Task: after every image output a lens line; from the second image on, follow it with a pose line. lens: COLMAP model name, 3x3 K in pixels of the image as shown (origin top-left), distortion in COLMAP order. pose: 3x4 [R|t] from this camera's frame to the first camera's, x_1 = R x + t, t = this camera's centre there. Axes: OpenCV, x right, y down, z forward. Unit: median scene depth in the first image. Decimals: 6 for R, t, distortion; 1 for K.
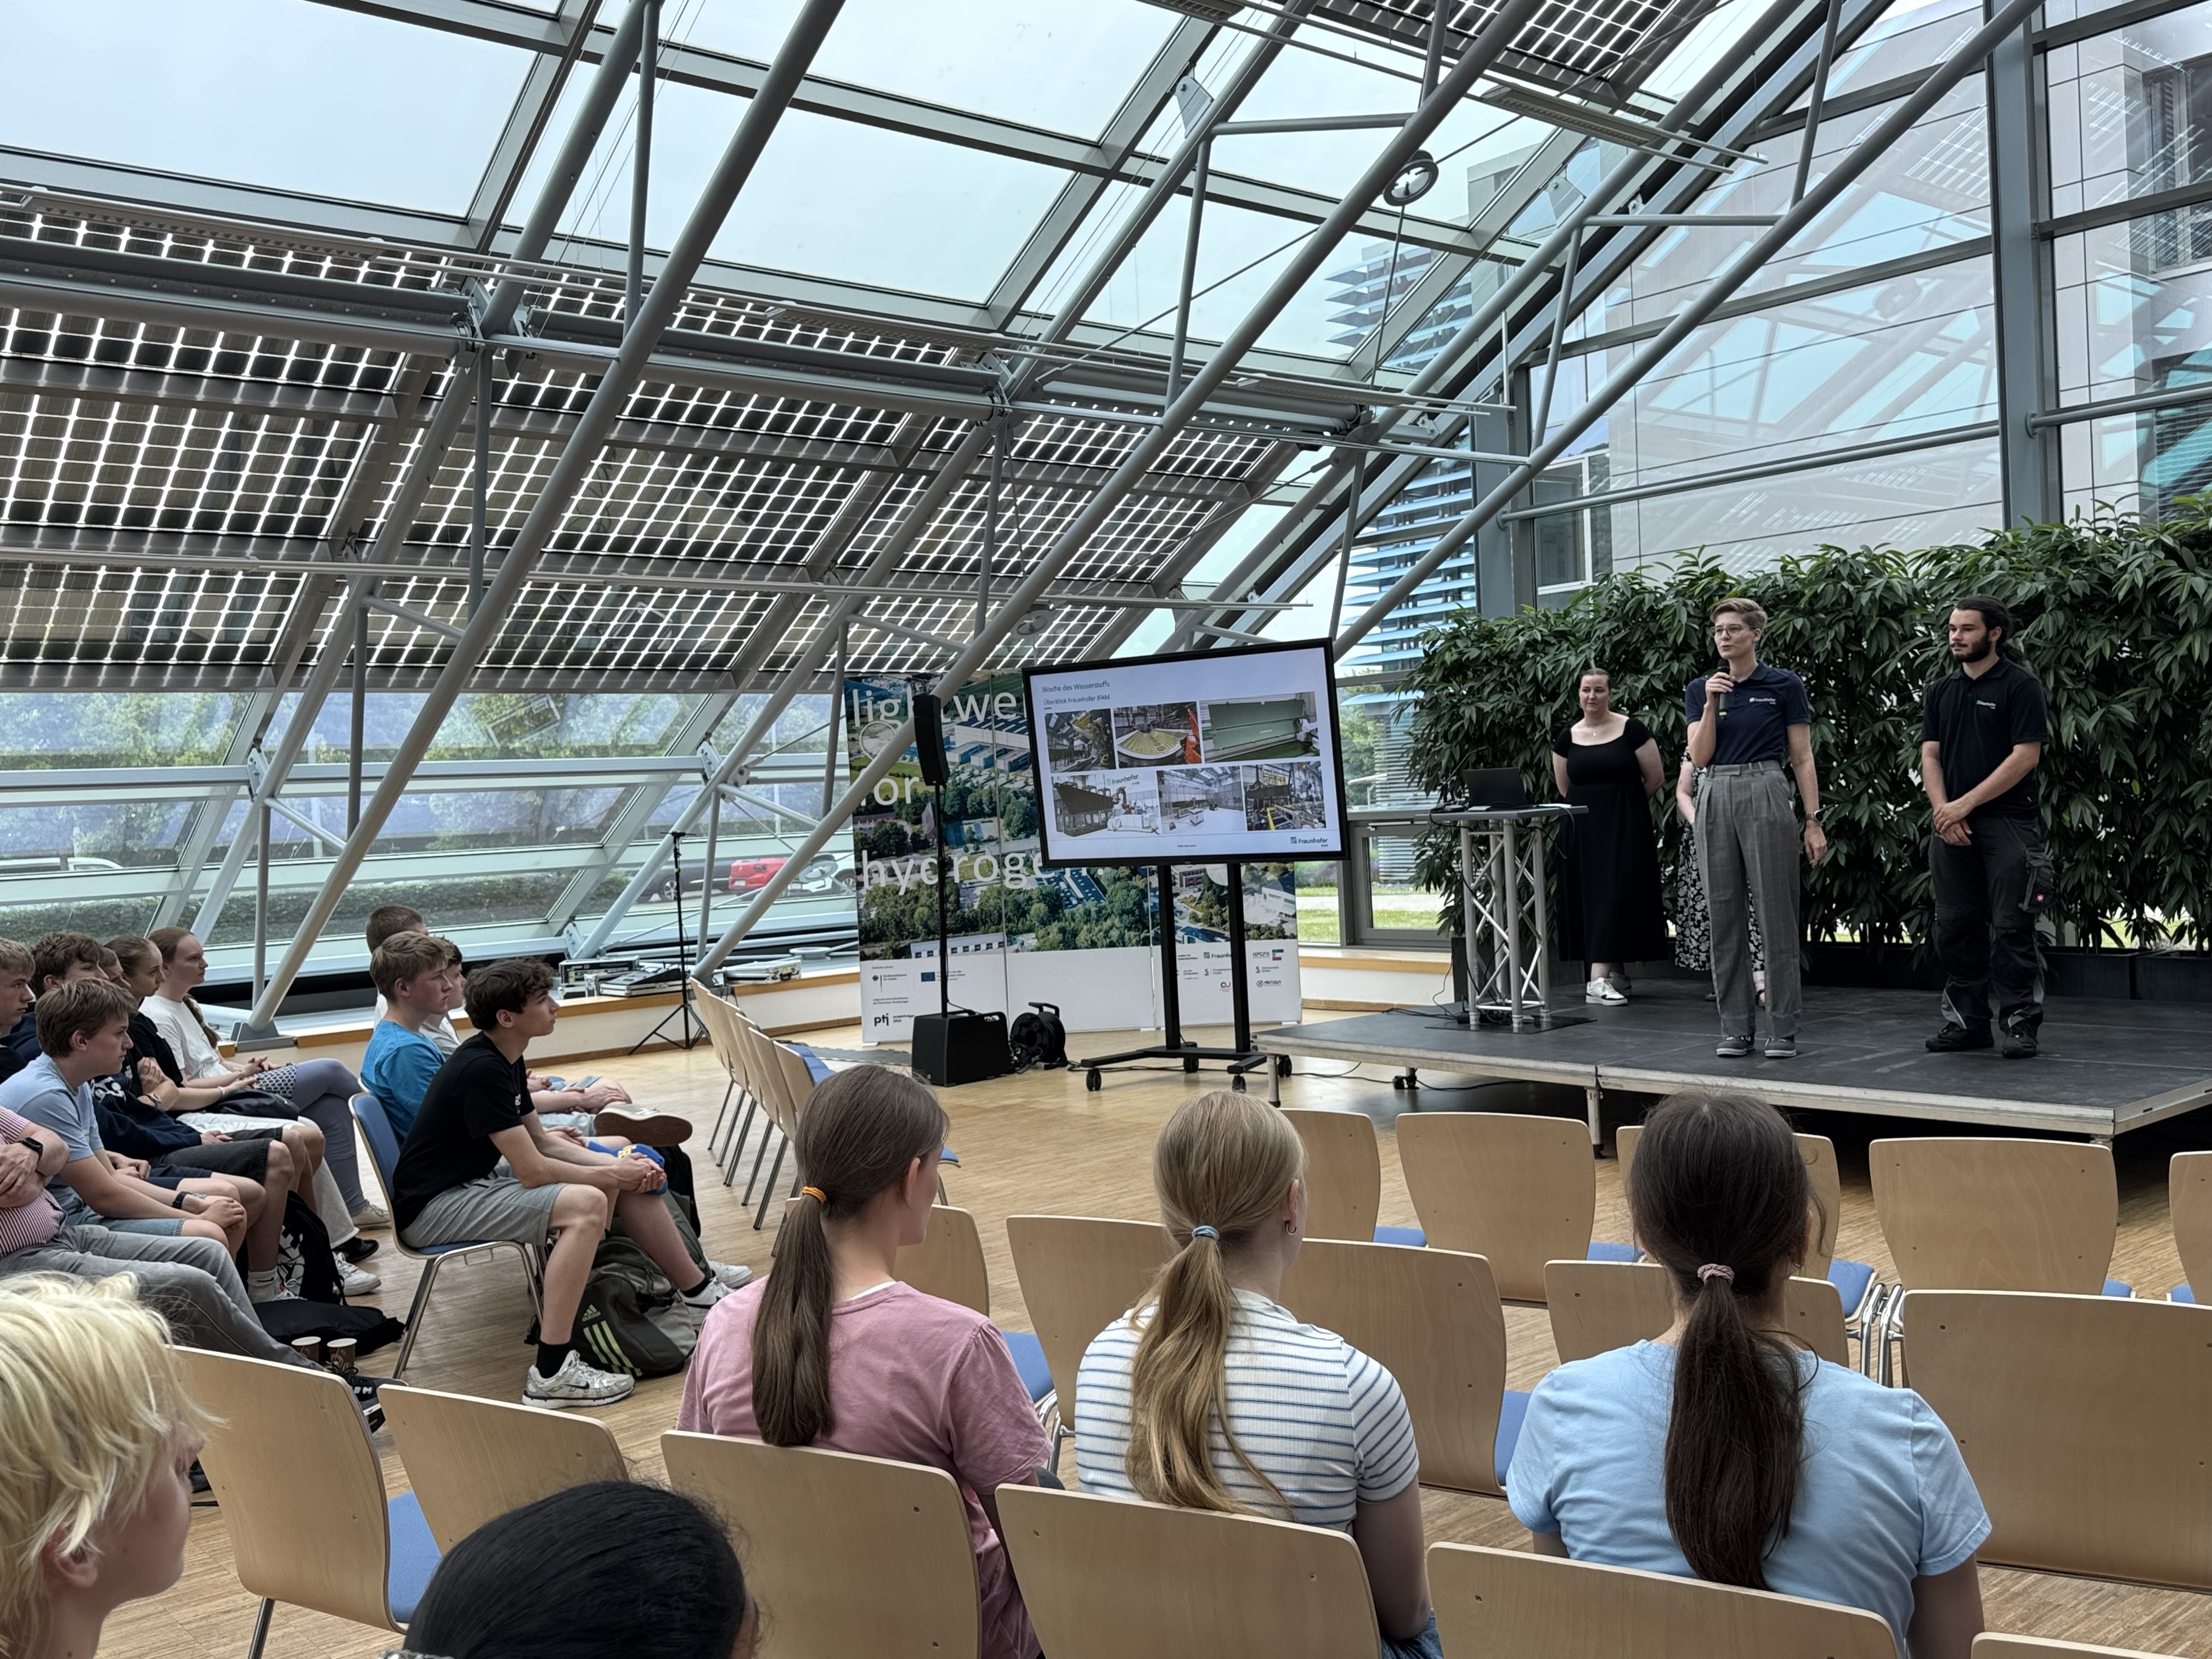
lens RADIAL K [[2008.7, 0, 1086.6], [0, 2008.7, 825.2], [0, 0, 1]] dist [0.038305, 0.000000]
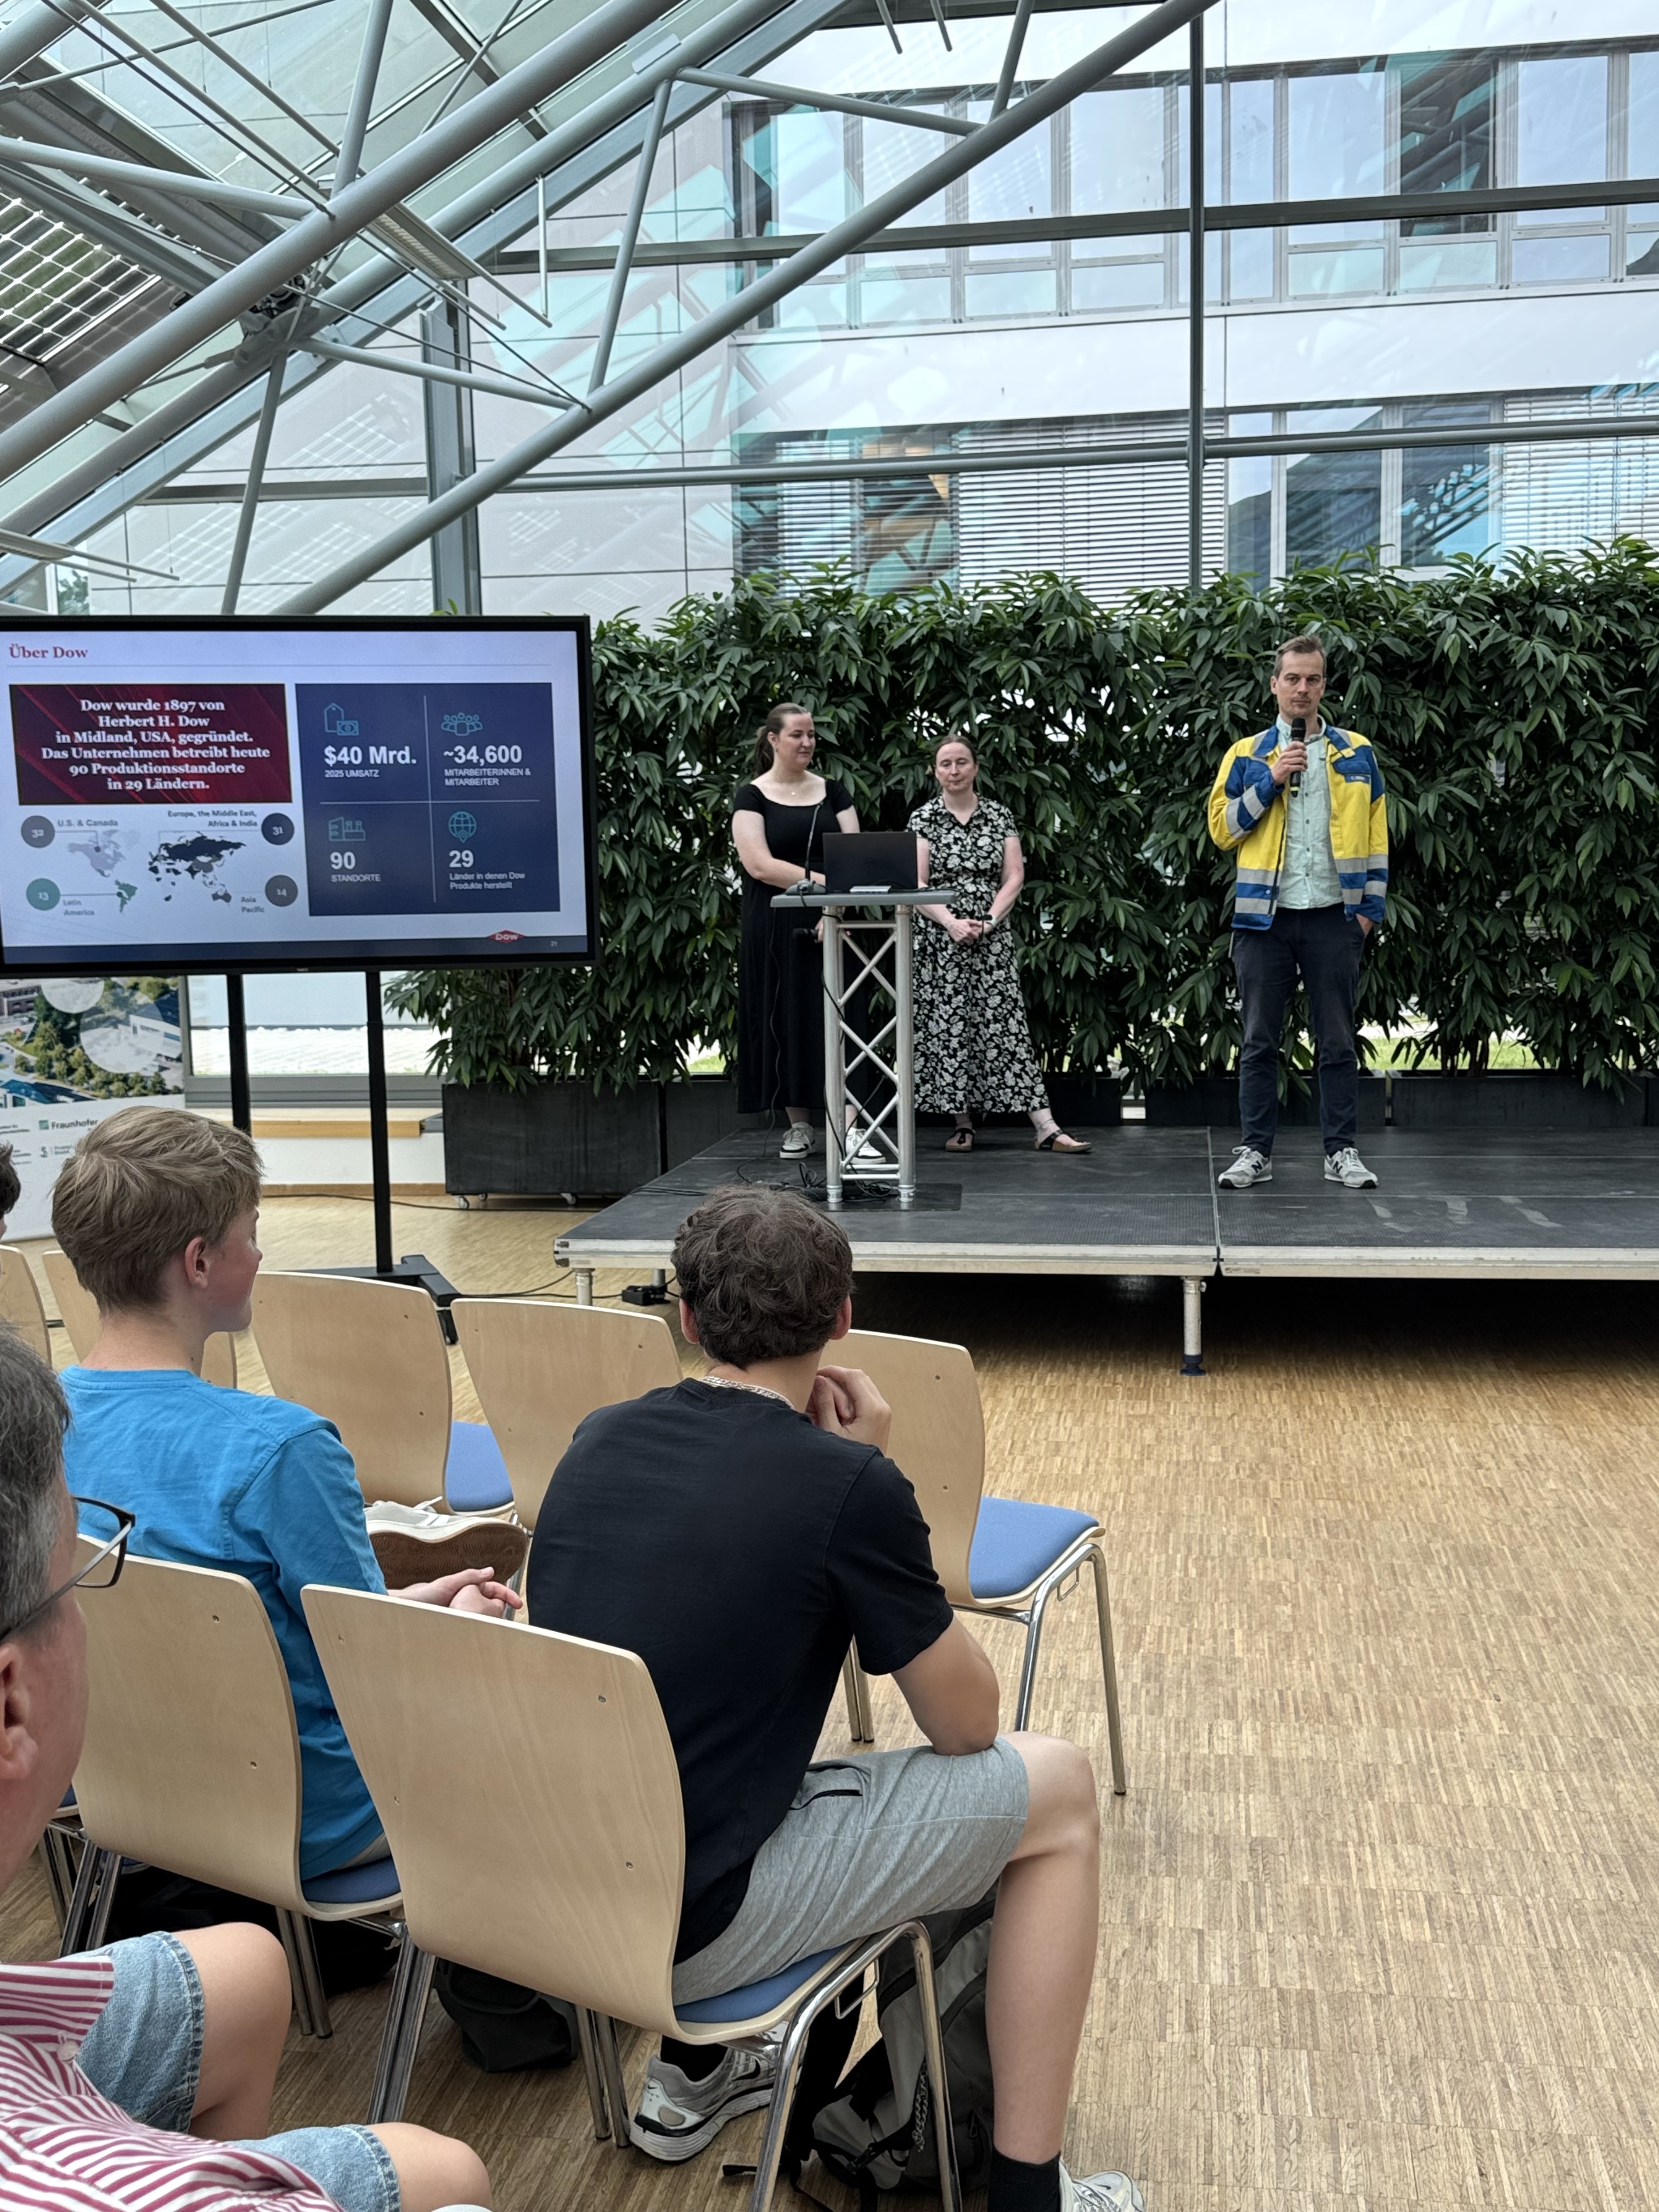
lens RADIAL K [[2275.9, 0, 806.5], [0, 2275.9, 1114.1], [0, 0, 1]] dist [0.055145, 0.000000]
pose [[0.755240, -0.033898, 0.654571, -0.230110], [-0.009204, 0.998015, 0.062303, 0.014602], [-0.655383, -0.053078, 0.753429, 0.299699]]
